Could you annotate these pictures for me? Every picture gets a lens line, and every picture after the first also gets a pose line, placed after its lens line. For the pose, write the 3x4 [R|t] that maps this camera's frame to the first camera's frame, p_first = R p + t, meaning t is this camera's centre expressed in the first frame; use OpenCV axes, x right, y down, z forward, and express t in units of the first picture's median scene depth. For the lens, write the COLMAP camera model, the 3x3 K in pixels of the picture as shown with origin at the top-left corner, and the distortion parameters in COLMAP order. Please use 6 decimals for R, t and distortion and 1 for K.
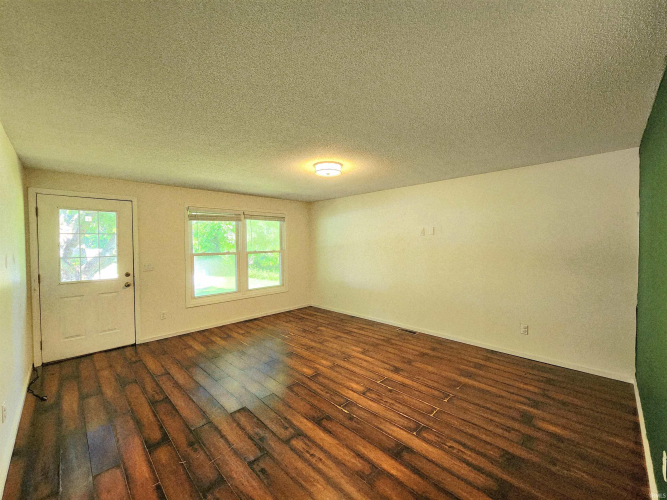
lens RADIAL K [[273.7, 0, 333.5], [0, 273.7, 250.0], [0, 0, 1]] dist [-0.000990, -0.000303]
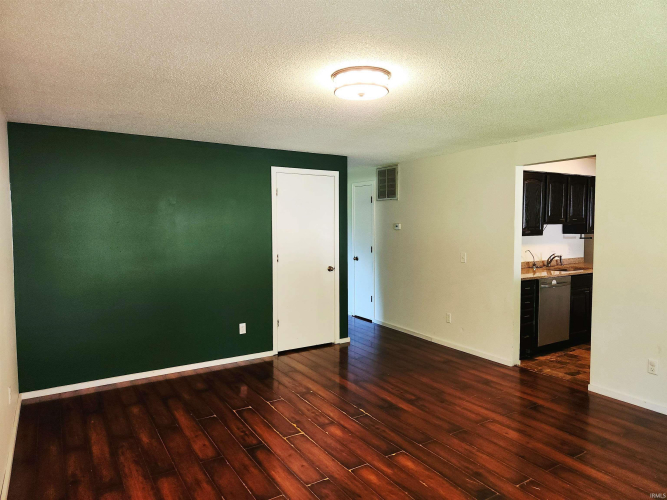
lens RADIAL K [[442.7, 0, 333.5], [0, 442.7, 250.0], [0, 0, 1]] dist [0.020378, -0.002307]
pose [[-0.974452, 0.000775, 0.224595, -0.143213], [0.020683, 0.996054, 0.086302, -0.066578], [-0.223642, 0.088743, -0.970623, 1.725006]]
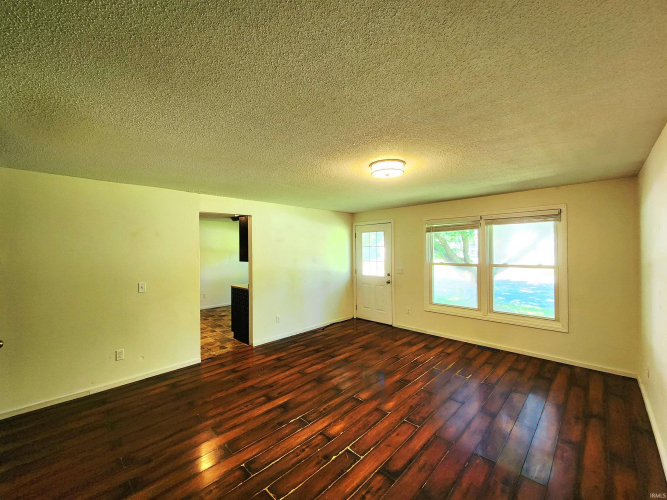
lens RADIAL K [[273.7, 0, 333.5], [0, 273.7, 250.0], [0, 0, 1]] dist [-0.000990, -0.000303]
pose [[0.015322, 0.011549, -0.999816, 0.765504], [-0.019027, 0.999756, 0.011257, -0.056926], [0.999702, 0.018851, 0.015538, 0.793194]]
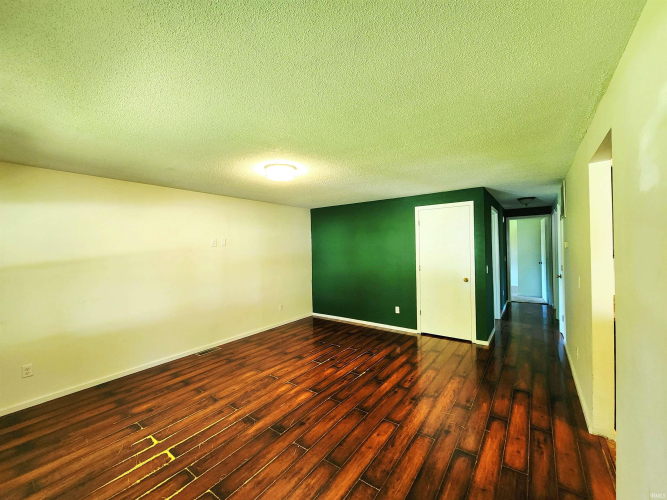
lens RADIAL K [[273.7, 0, 333.5], [0, 273.7, 250.0], [0, 0, 1]] dist [-0.000990, -0.000303]
pose [[-0.150755, 0.003104, 0.988566, -0.911298], [0.051390, 0.998668, 0.004701, -0.030320], [-0.987235, 0.051511, -0.150713, 0.932883]]
